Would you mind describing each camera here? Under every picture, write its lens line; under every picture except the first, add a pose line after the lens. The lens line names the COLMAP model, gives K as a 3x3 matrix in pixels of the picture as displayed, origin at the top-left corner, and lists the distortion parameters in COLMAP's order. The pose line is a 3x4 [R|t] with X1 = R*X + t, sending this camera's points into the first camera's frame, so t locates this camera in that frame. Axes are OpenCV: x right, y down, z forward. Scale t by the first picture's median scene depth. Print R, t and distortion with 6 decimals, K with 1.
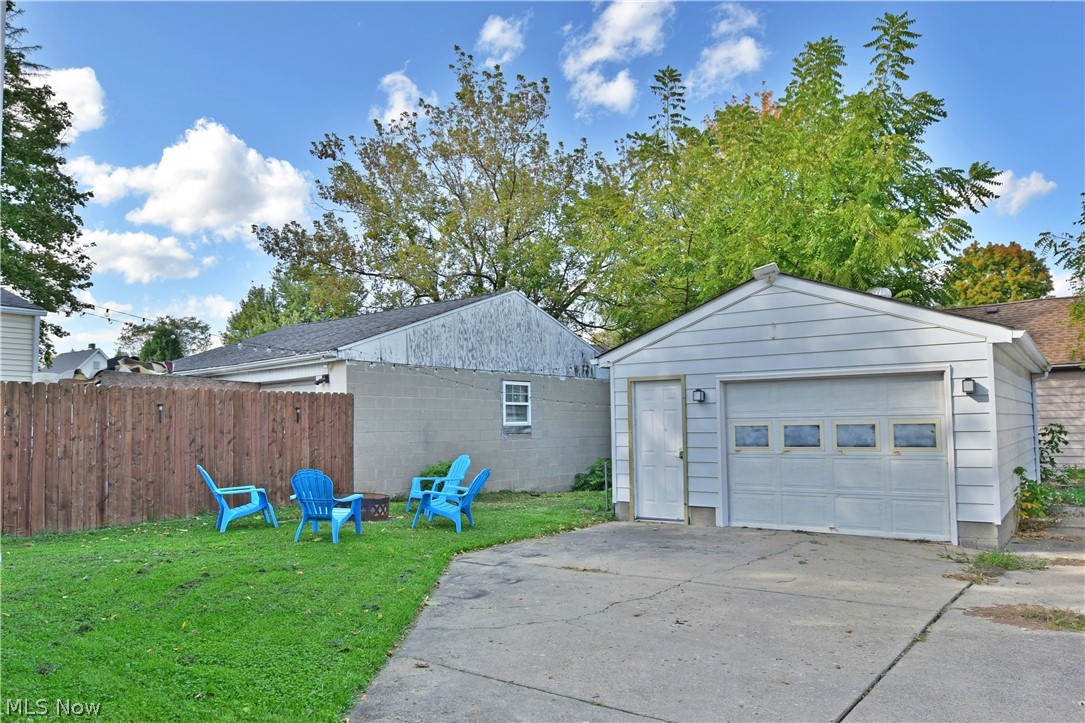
lens RADIAL K [[753.2, 0, 542.5], [0, 753.2, 361.5], [0, 0, 1]] dist [-0.002750, -0.000883]
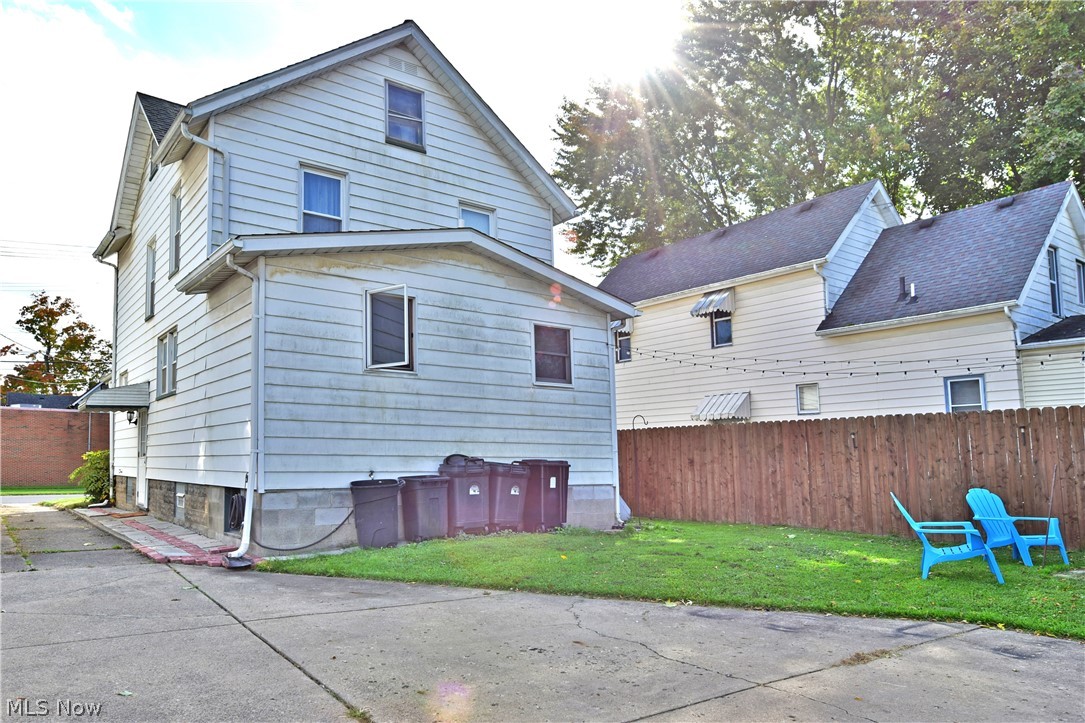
lens RADIAL K [[753.2, 0, 542.5], [0, 753.2, 361.5], [0, 0, 1]] dist [-0.002750, -0.000883]
pose [[-0.305005, -0.121505, -0.944568, 1.193641], [0.075214, 0.985656, -0.151077, 0.150171], [0.949376, -0.117124, -0.291491, 1.434105]]
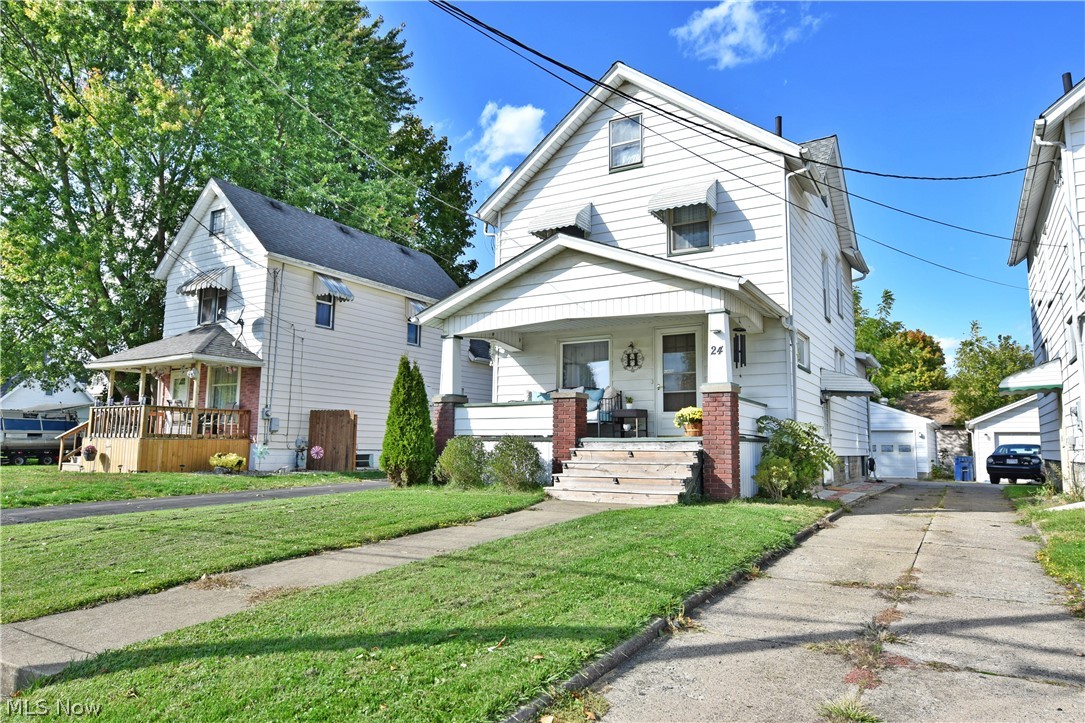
lens RADIAL K [[715.4, 0, 542.5], [0, 715.4, 361.5], [0, 0, 1]] dist [-0.000274, -0.000624]
pose [[0.996304, 0.028731, 0.080954, -1.334958], [-0.025338, 0.998769, -0.042638, -0.110782], [-0.082079, 0.040430, 0.995805, -1.999838]]
